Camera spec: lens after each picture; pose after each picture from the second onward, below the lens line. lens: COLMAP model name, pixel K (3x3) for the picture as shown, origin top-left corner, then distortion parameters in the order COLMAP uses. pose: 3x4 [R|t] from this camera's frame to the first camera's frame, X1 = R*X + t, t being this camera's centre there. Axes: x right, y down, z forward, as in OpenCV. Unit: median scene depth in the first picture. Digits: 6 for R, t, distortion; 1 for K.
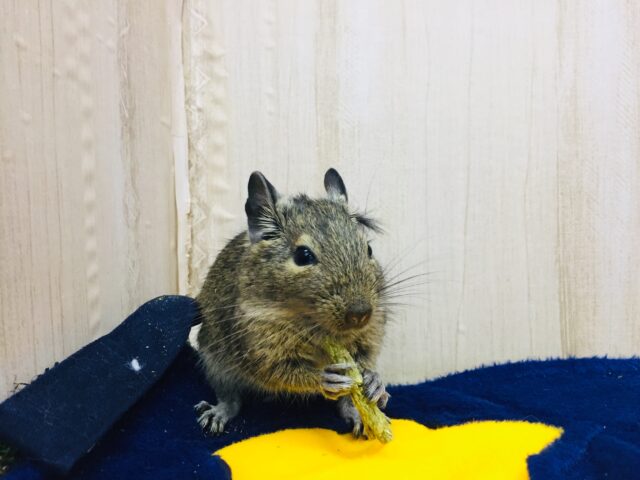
lens RADIAL K [[579.4, 0, 320.0], [0, 579.4, 240.0], [0, 0, 1]] dist [0.097268, -0.213358]
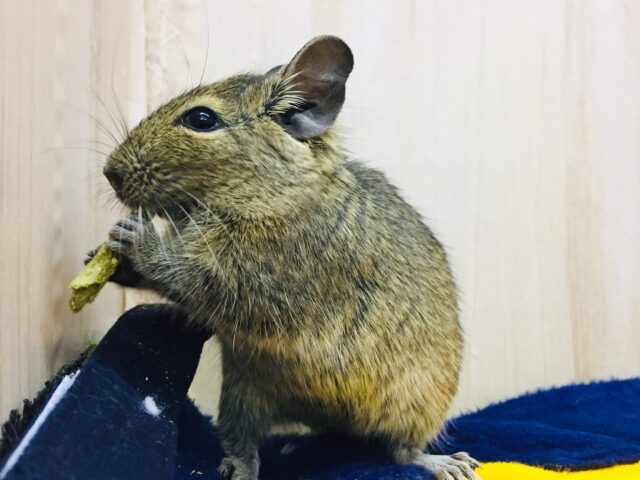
lens RADIAL K [[579.4, 0, 320.0], [0, 579.4, 240.0], [0, 0, 1]] dist [0.097268, -0.213358]
pose [[0.965427, 0.040885, 0.257448, -0.199263], [-0.027249, 0.998041, -0.056316, 0.040589], [-0.259246, 0.047354, 0.964650, 0.209258]]
